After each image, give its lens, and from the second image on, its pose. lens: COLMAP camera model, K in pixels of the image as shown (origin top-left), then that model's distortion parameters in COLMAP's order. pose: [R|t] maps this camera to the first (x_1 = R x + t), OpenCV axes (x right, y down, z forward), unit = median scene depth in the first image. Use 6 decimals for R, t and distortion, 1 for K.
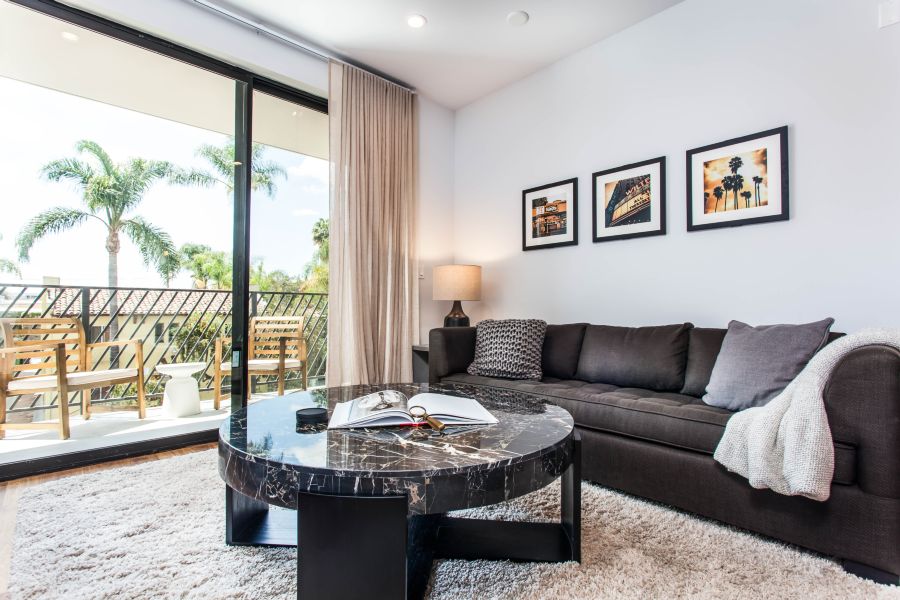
lens RADIAL K [[434.7, 0, 456.1], [0, 434.7, 297.1], [0, 0, 1]] dist [0.021940, 0.000463]
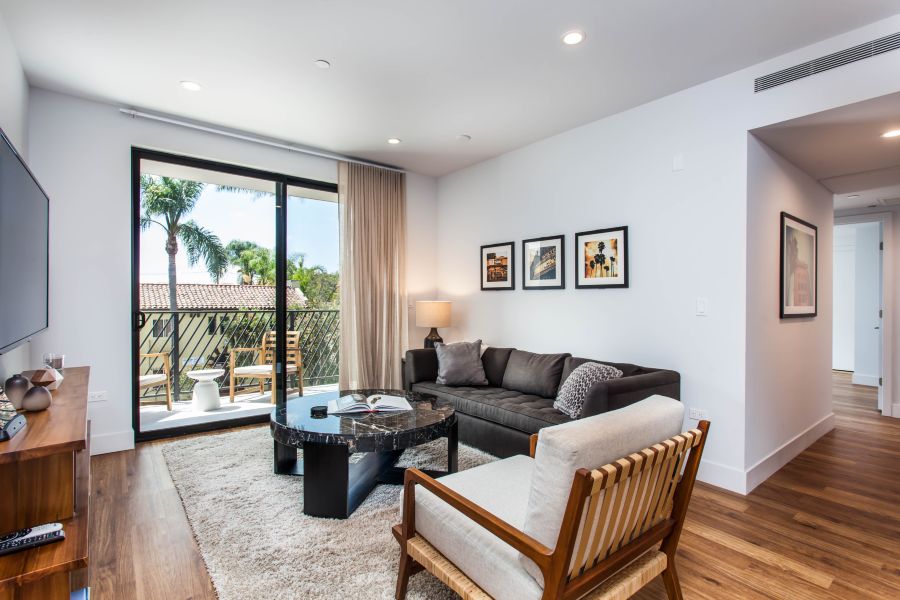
lens RADIAL K [[434.7, 0, 444.0], [0, 434.7, 306.4], [0, 0, 1]] dist [0.021940, 0.000463]
pose [[0.994649, 0.003922, -0.103239, 0.225648], [-0.000584, 0.999477, 0.032339, -0.127784], [0.103312, -0.032105, 0.994131, -0.440714]]
